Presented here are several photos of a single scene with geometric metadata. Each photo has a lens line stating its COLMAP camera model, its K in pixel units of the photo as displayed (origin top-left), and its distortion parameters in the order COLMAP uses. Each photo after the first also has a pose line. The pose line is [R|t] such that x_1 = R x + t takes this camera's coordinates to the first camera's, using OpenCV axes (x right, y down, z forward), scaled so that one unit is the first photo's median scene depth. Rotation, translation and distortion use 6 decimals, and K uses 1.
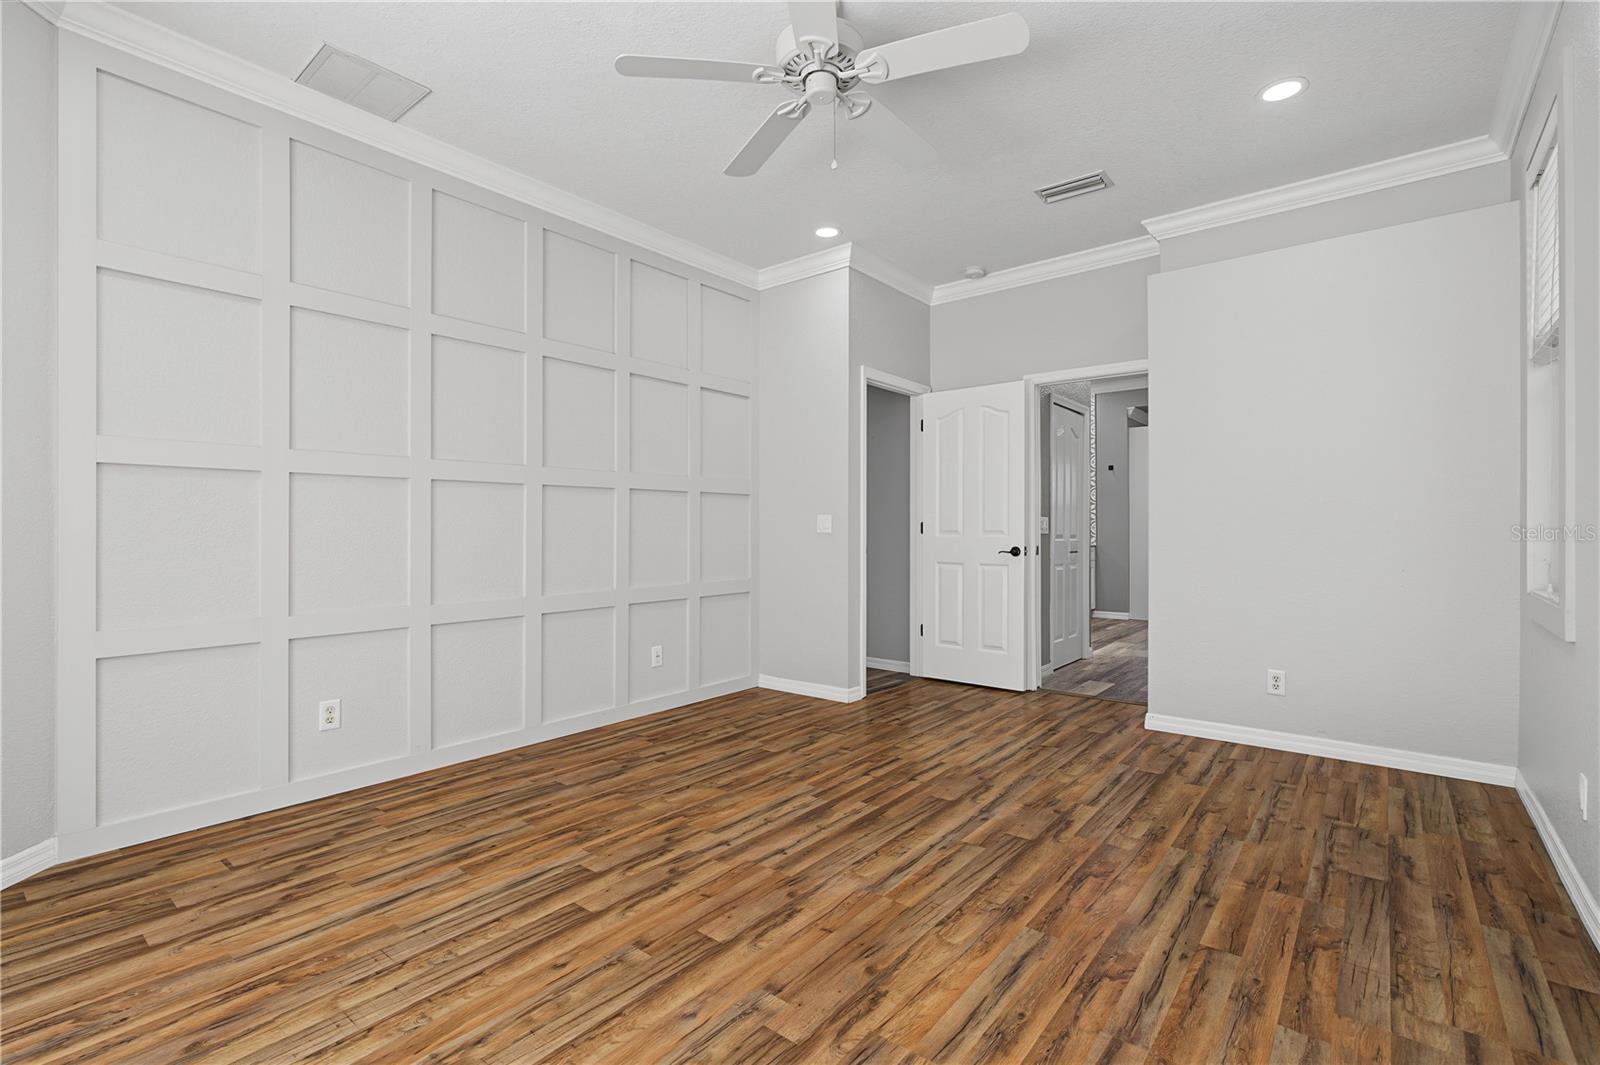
lens RADIAL K [[720.9, 0, 804.4], [0, 720.9, 530.9], [0, 0, 1]] dist [-0.008343, 0.001195]
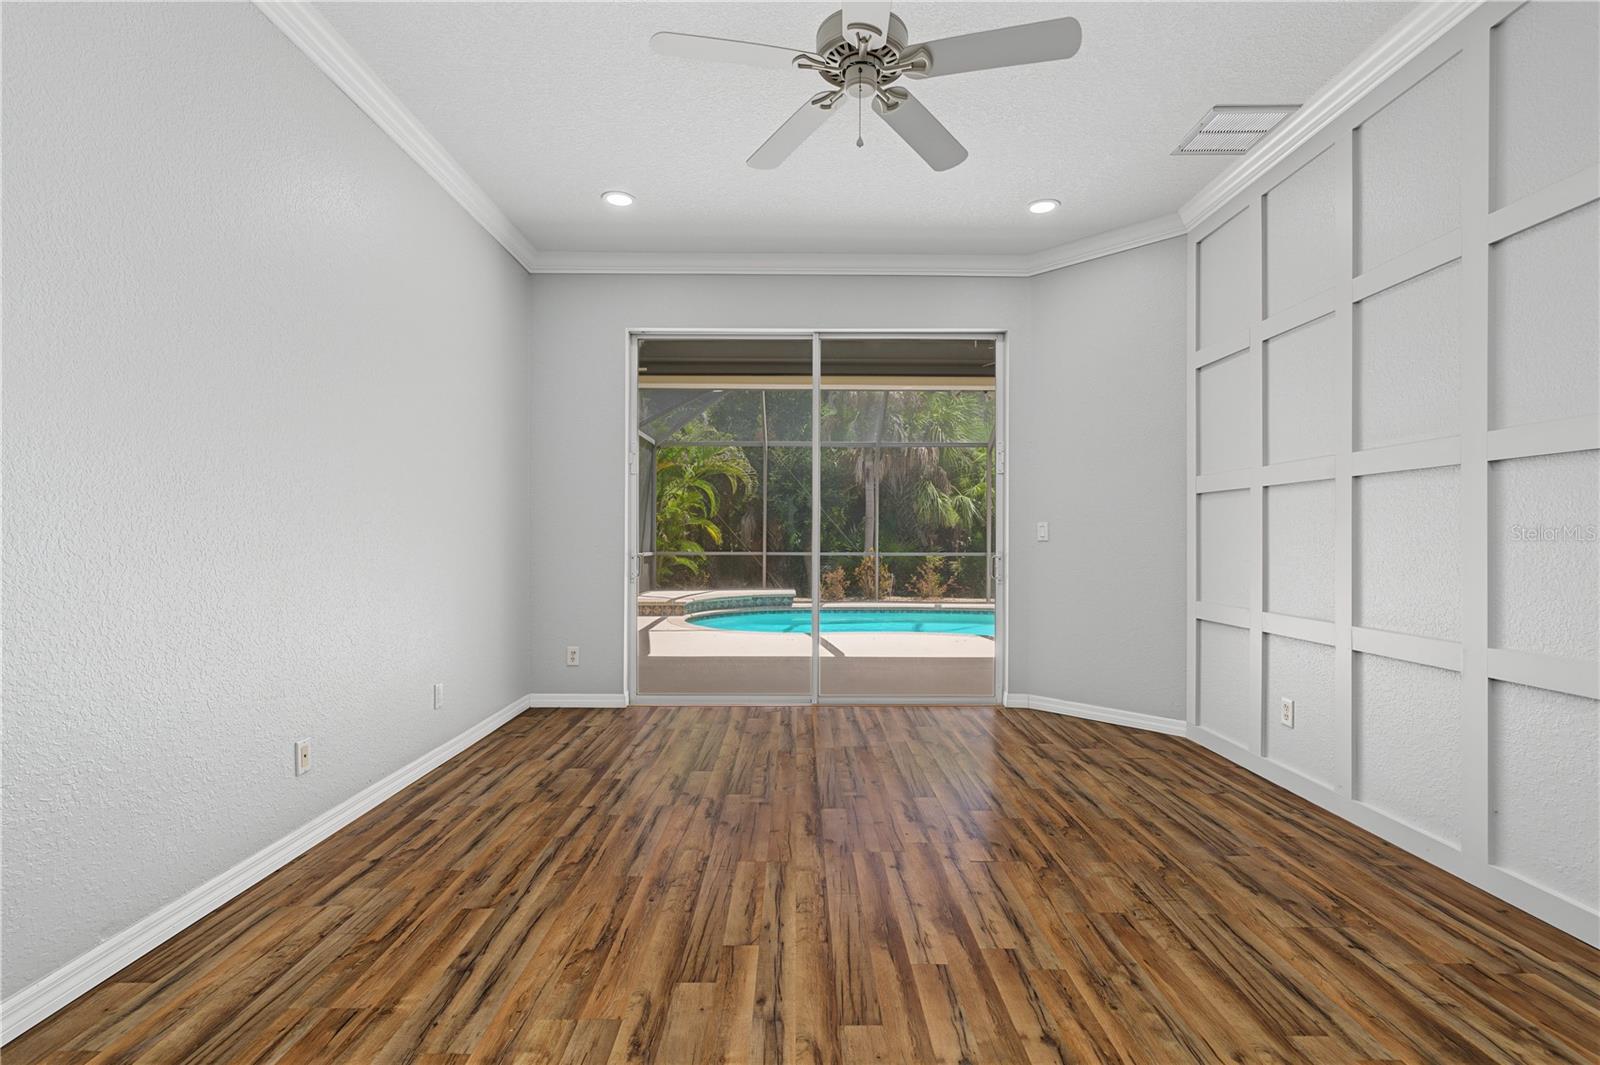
lens RADIAL K [[720.9, 0, 804.4], [0, 720.9, 530.9], [0, 0, 1]] dist [-0.008343, 0.001195]
pose [[-0.769056, -0.004351, -0.639167, 0.692023], [-0.001292, 0.999985, -0.005252, -0.005843], [0.639180, -0.003214, -0.769050, 1.673030]]
